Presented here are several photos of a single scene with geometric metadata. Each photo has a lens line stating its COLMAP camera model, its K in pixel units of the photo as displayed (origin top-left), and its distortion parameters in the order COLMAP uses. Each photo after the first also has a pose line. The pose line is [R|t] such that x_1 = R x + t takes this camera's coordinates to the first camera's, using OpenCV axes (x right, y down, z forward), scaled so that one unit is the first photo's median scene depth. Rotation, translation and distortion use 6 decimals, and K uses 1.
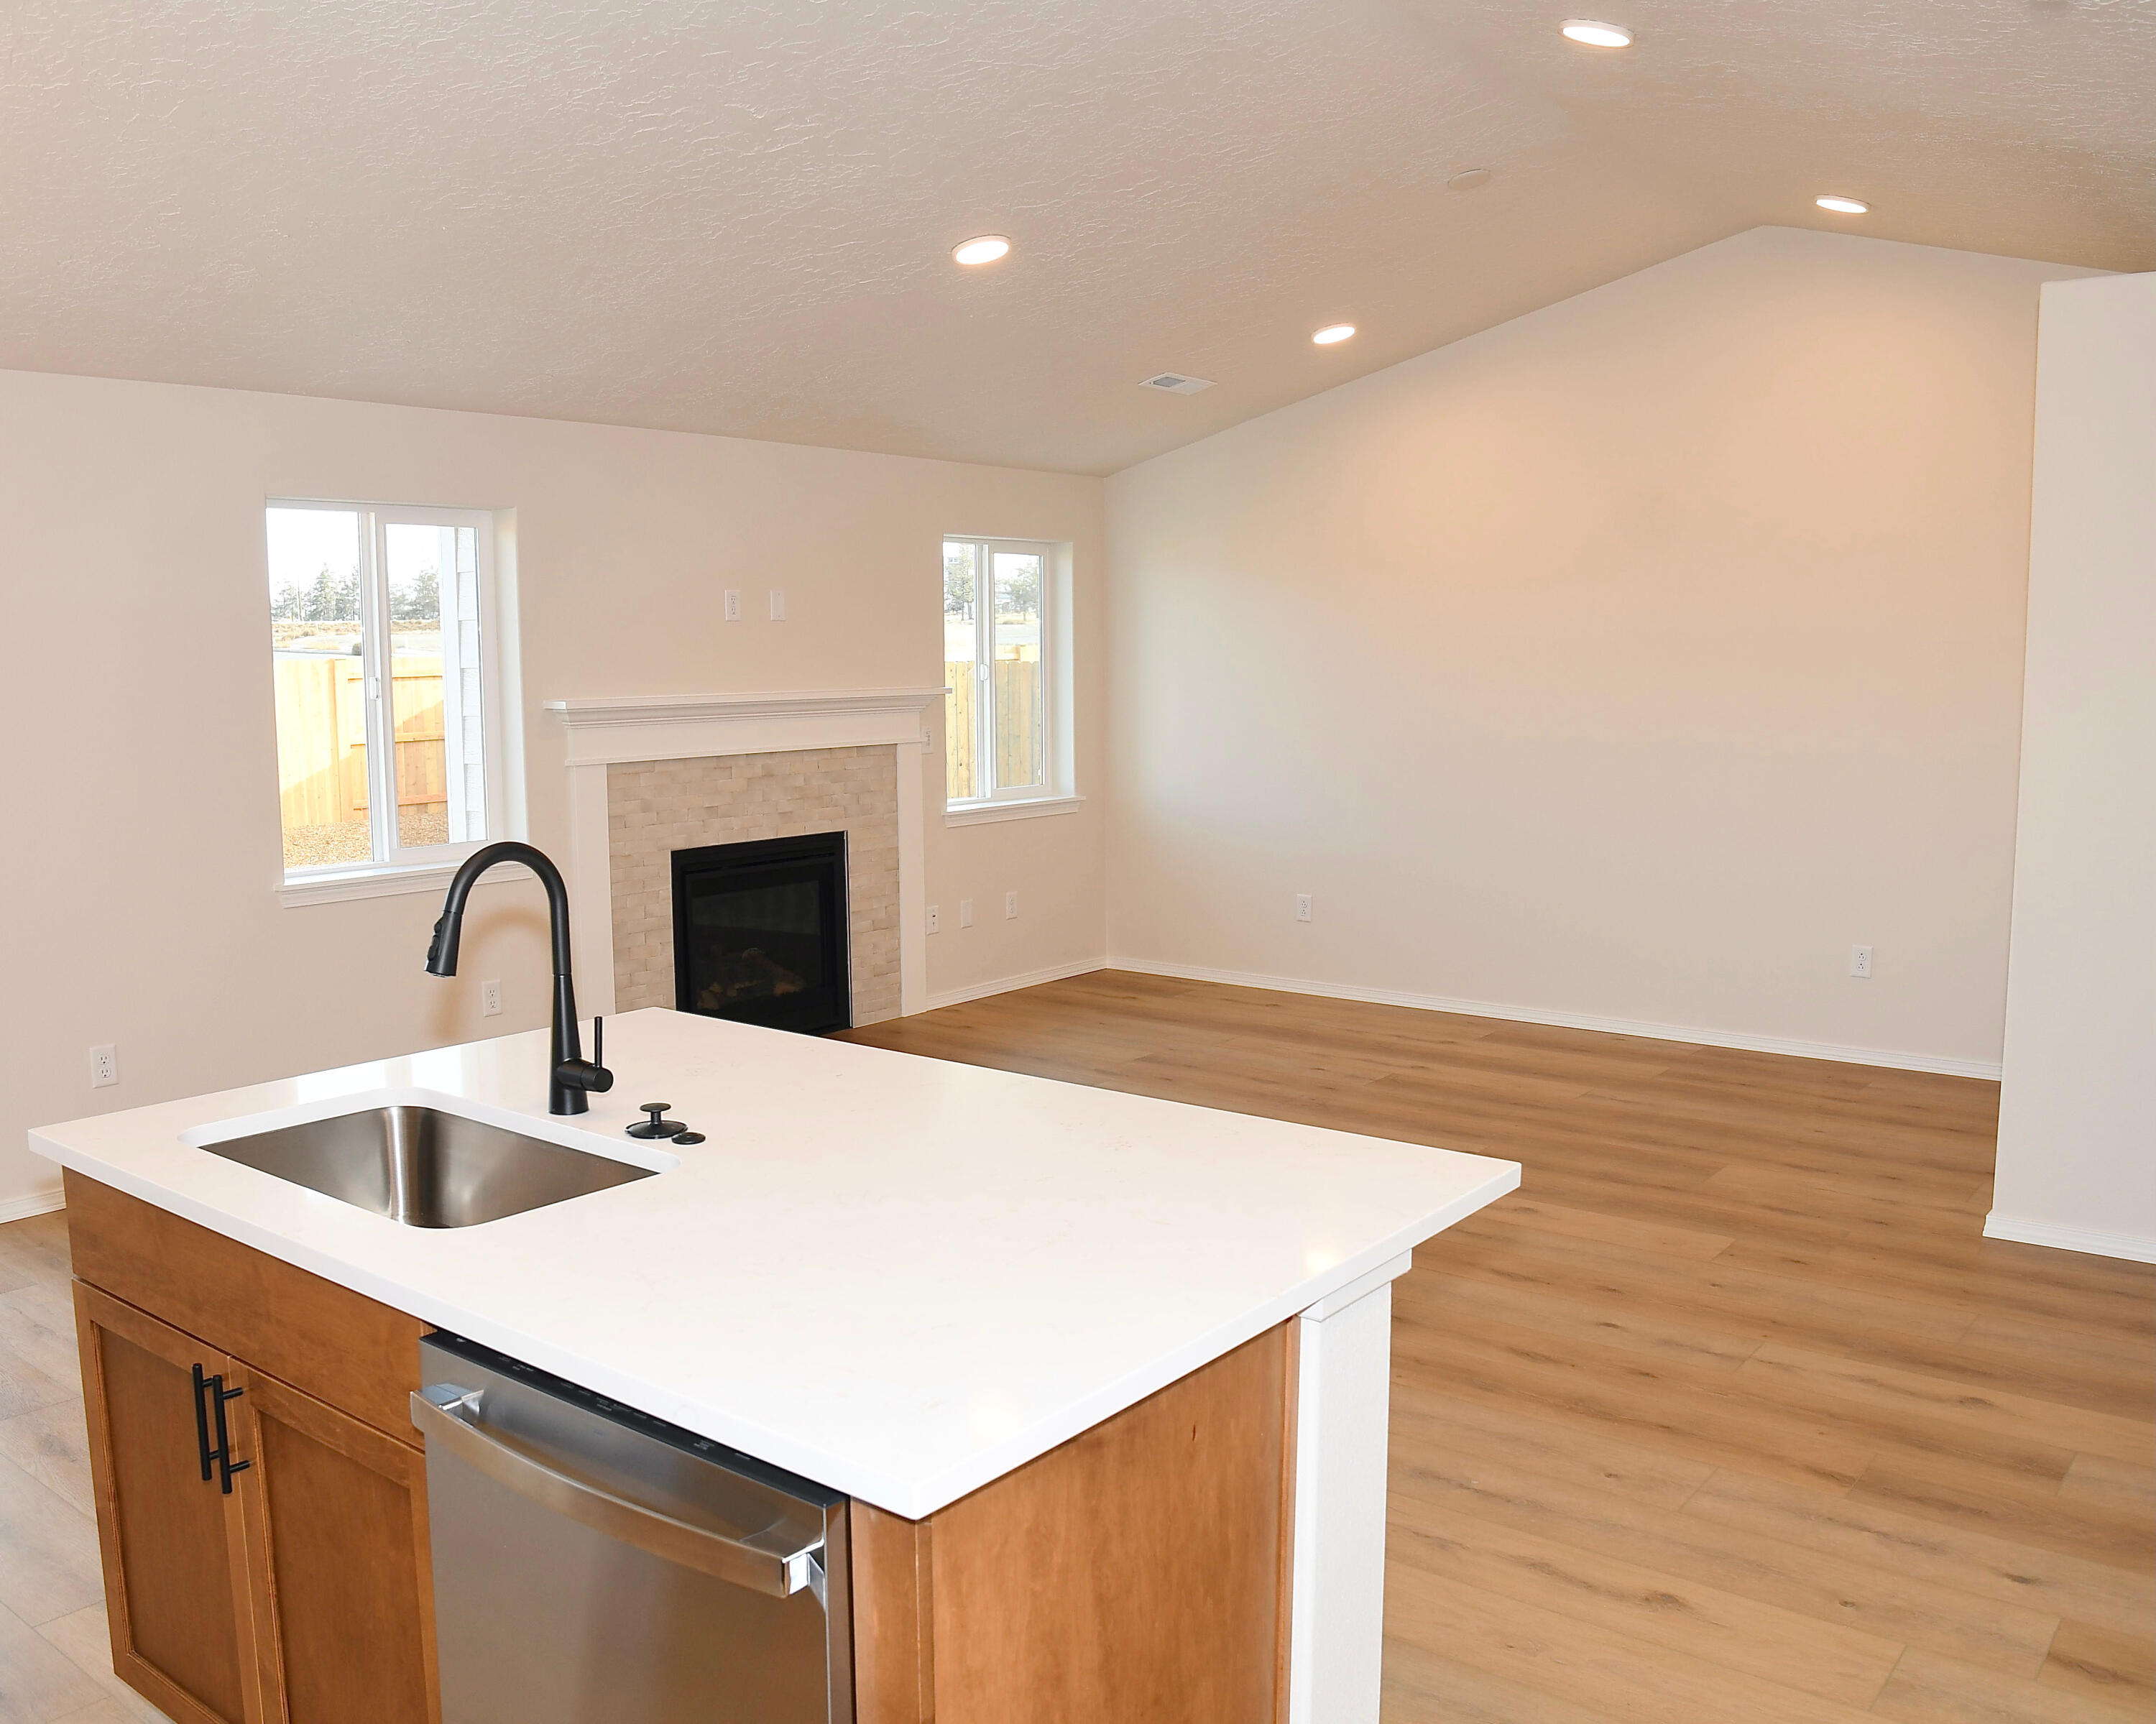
lens RADIAL K [[1857.9, 0, 1078.0], [0, 1857.9, 862.0], [0, 0, 1]] dist [-0.007353, -0.001662]
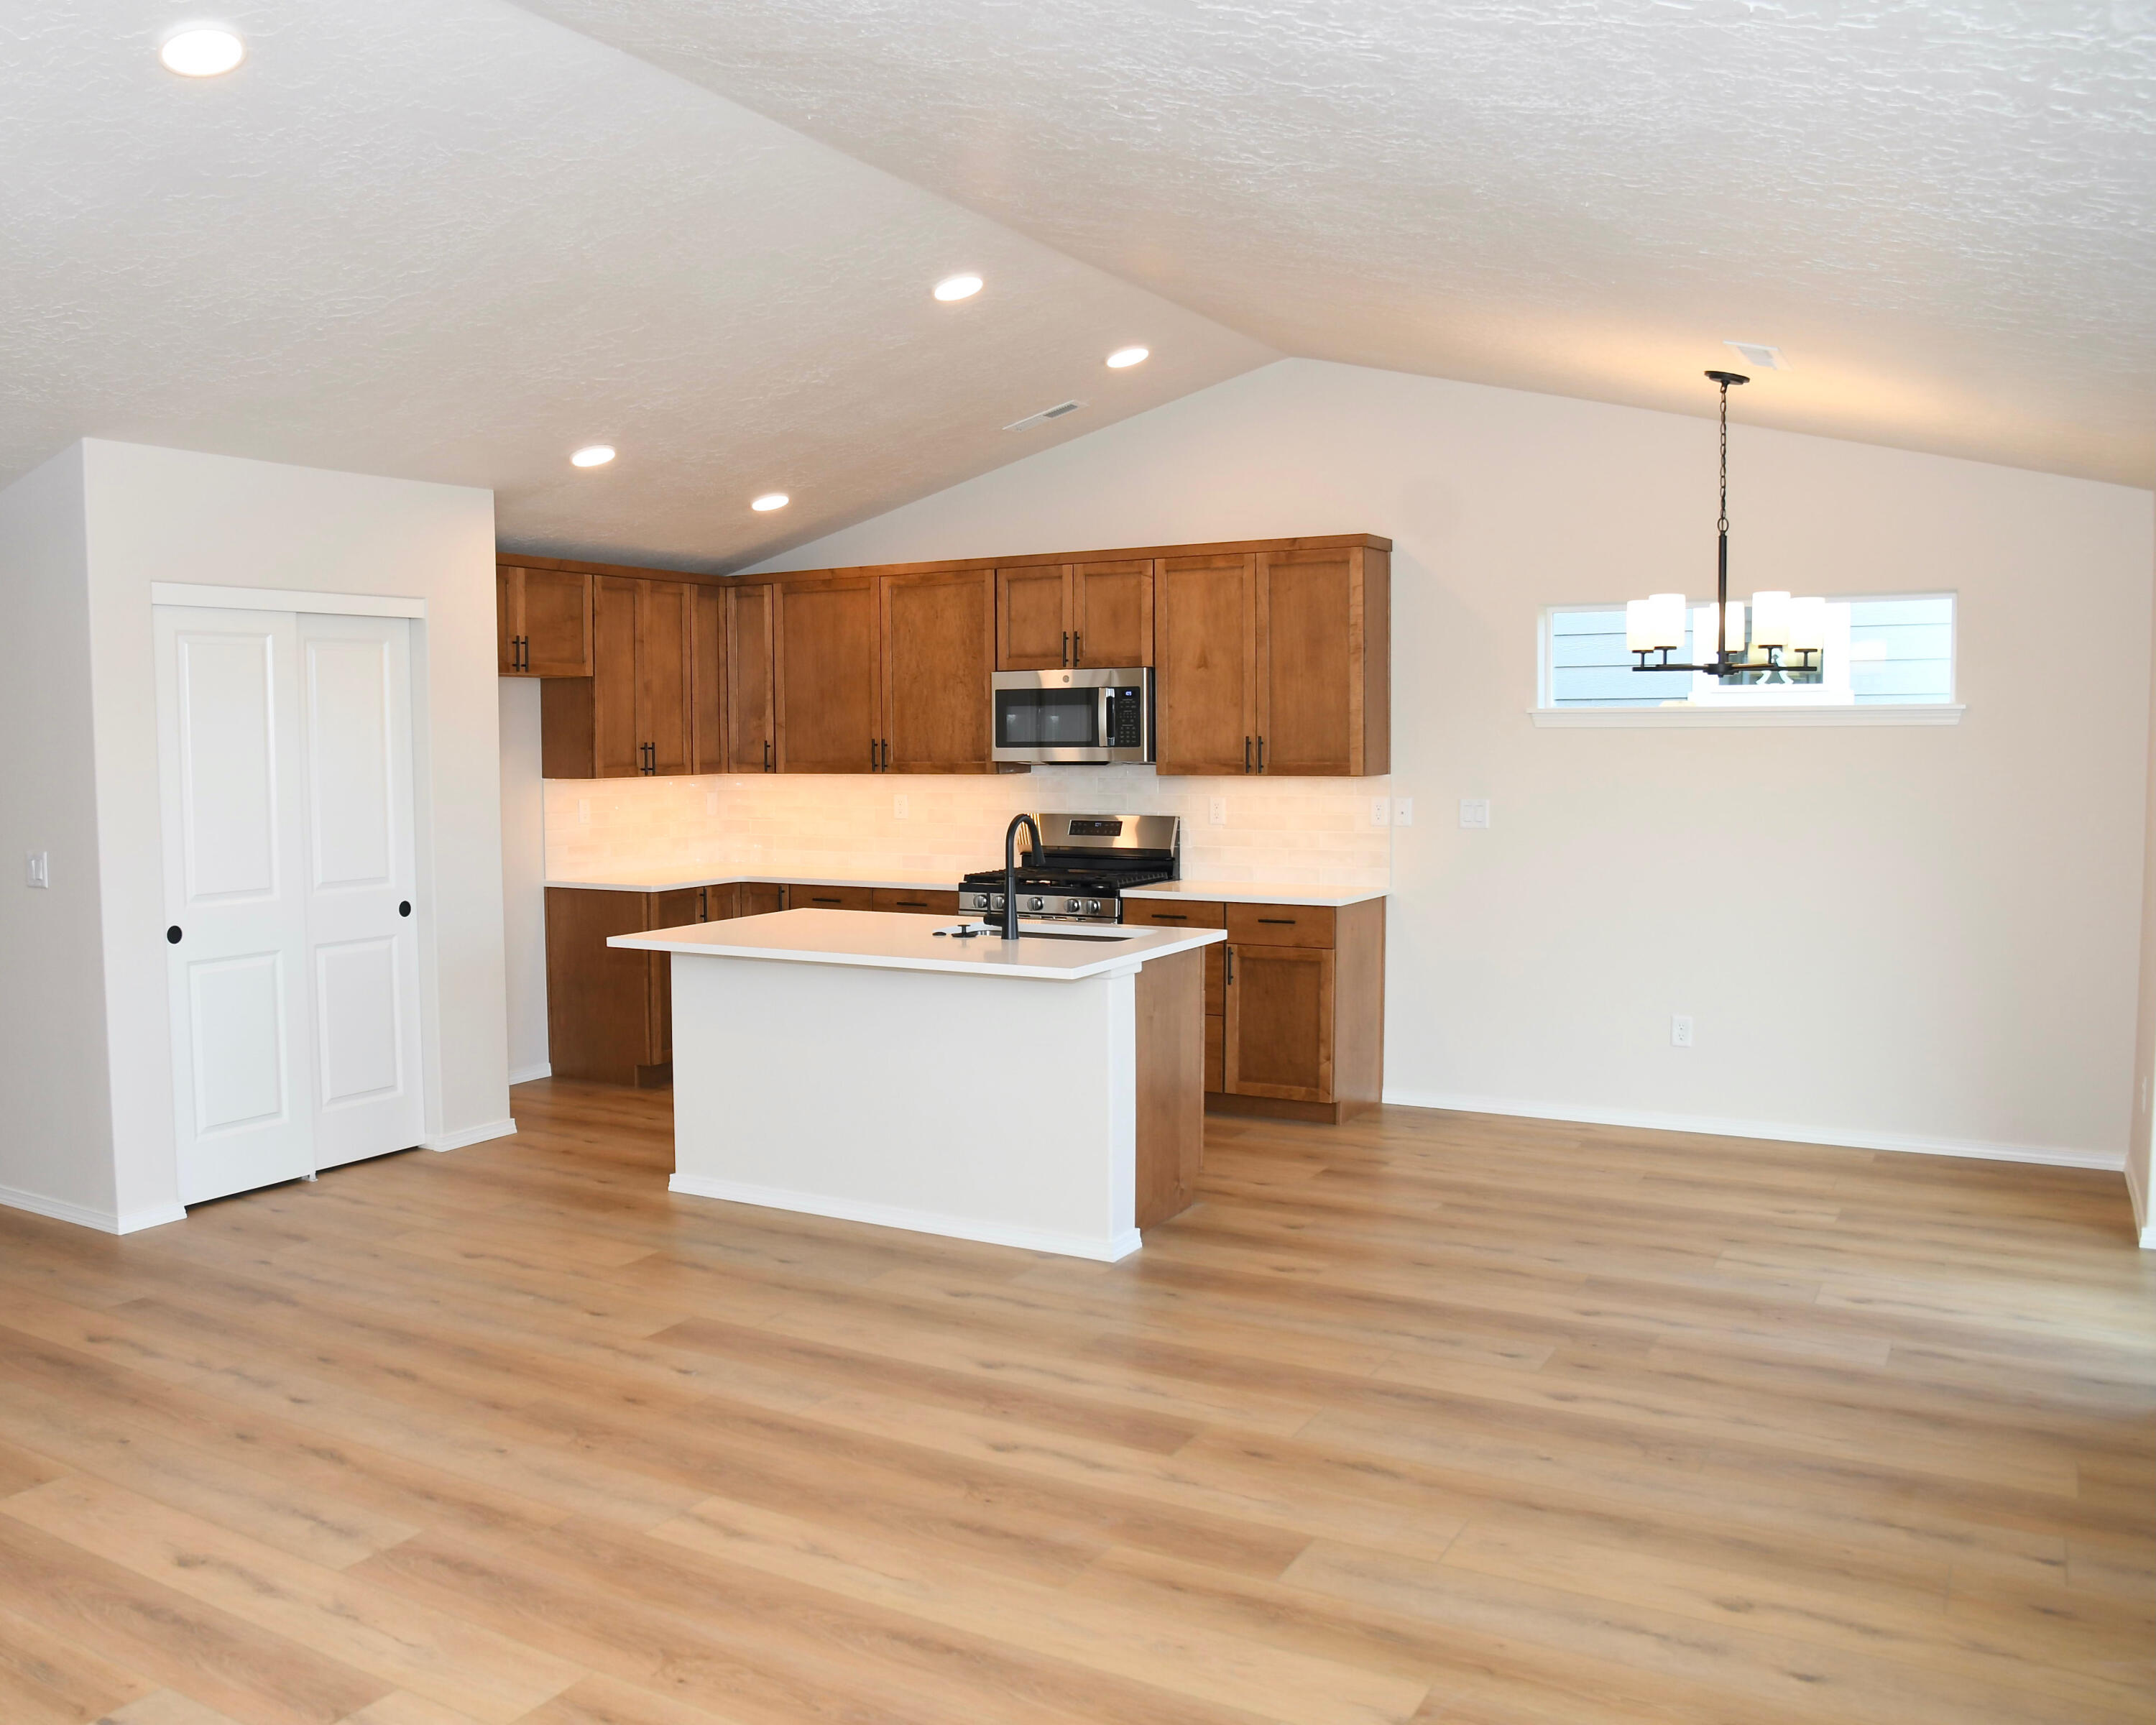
lens RADIAL K [[1858.0, 0, 1078.0], [0, 1858.0, 862.5], [0, 0, 1]] dist [-0.007353, -0.001662]
pose [[-0.983285, 0.024866, -0.180368, 0.019643], [-0.010995, 0.980714, 0.195141, -0.148656], [0.181742, 0.193862, -0.964047, 1.175345]]
